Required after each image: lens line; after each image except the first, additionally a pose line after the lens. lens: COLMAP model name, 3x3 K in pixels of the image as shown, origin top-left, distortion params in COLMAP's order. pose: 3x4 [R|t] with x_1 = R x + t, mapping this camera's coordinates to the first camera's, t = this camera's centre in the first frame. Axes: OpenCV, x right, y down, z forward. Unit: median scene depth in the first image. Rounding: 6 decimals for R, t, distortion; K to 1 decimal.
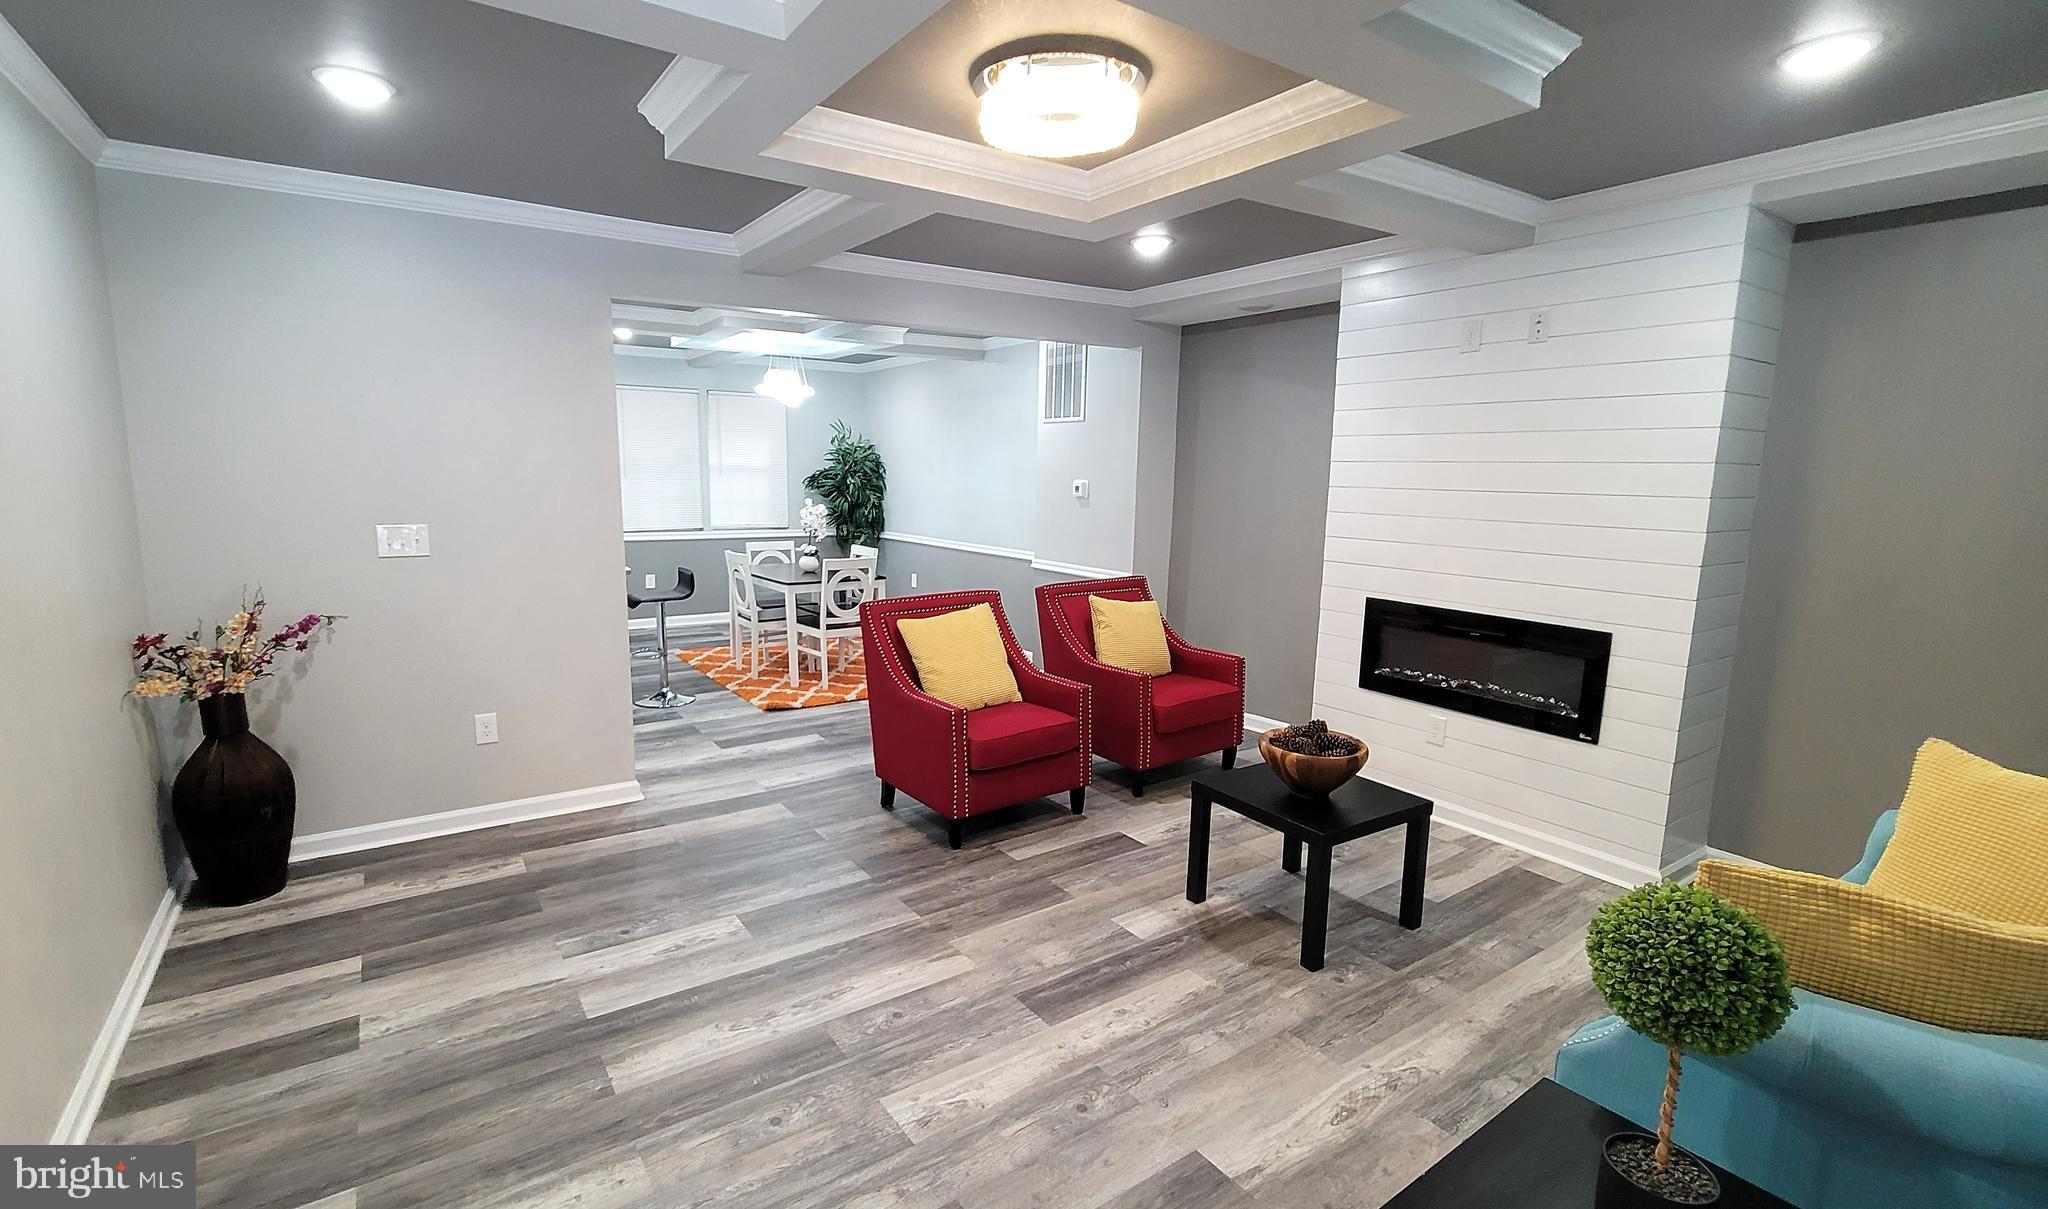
lens RADIAL K [[901.7, 0, 1010.9], [0, 901.7, 611.6], [0, 0, 1]] dist [-0.011039, -0.000067]
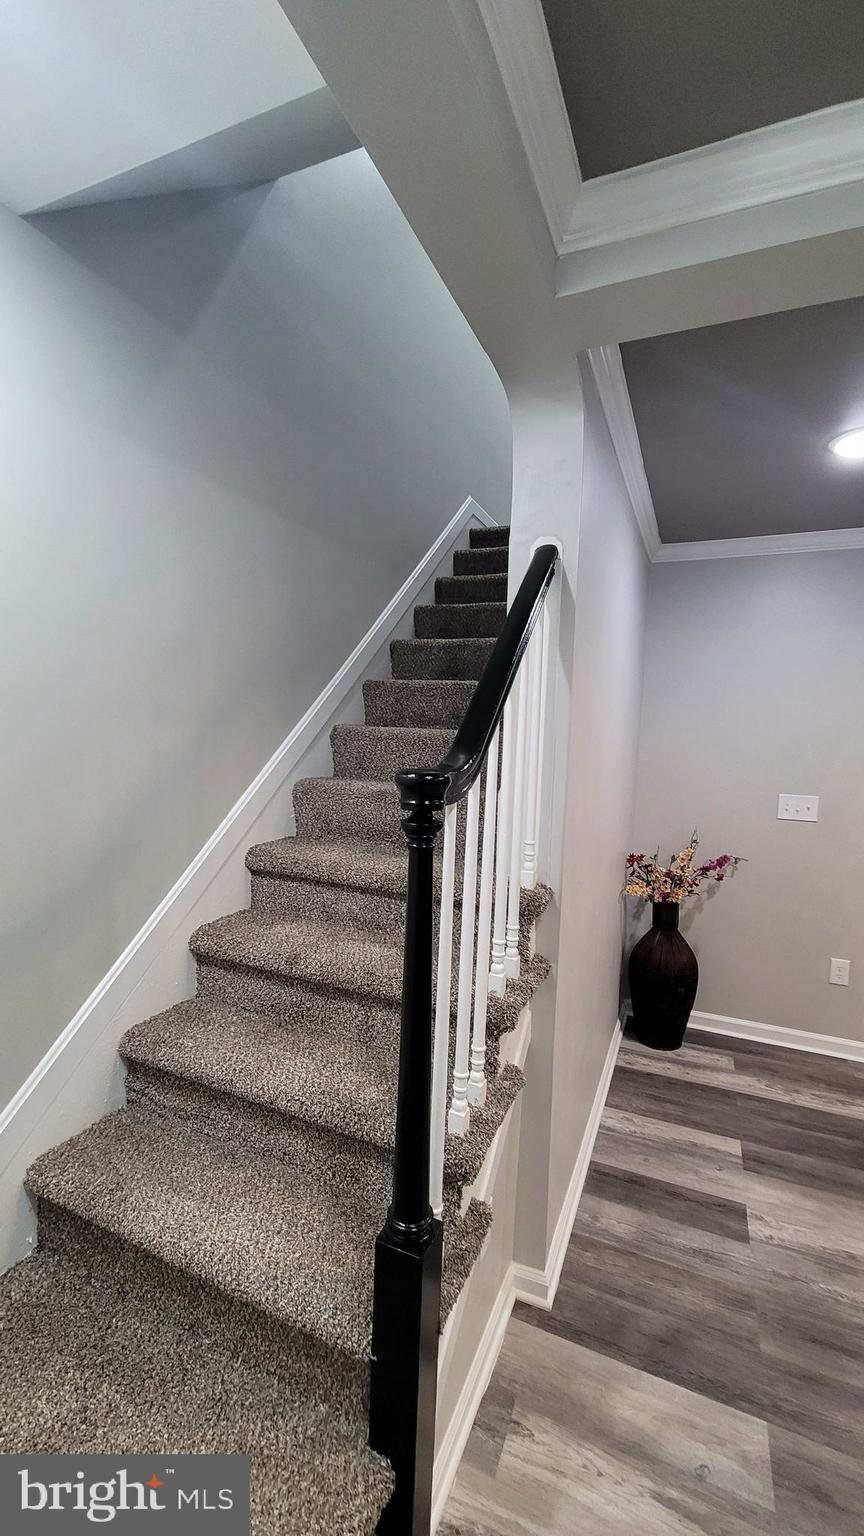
lens RADIAL K [[635.5, 0, 427.4], [0, 635.5, 770.5], [0, 0, 1]] dist [0.011606, -0.000081]
pose [[0.525689, 0.052080, -0.849081, -0.217522], [-0.152733, 0.987683, -0.033980, -0.023378], [0.836853, 0.147546, 0.527169, 0.091391]]
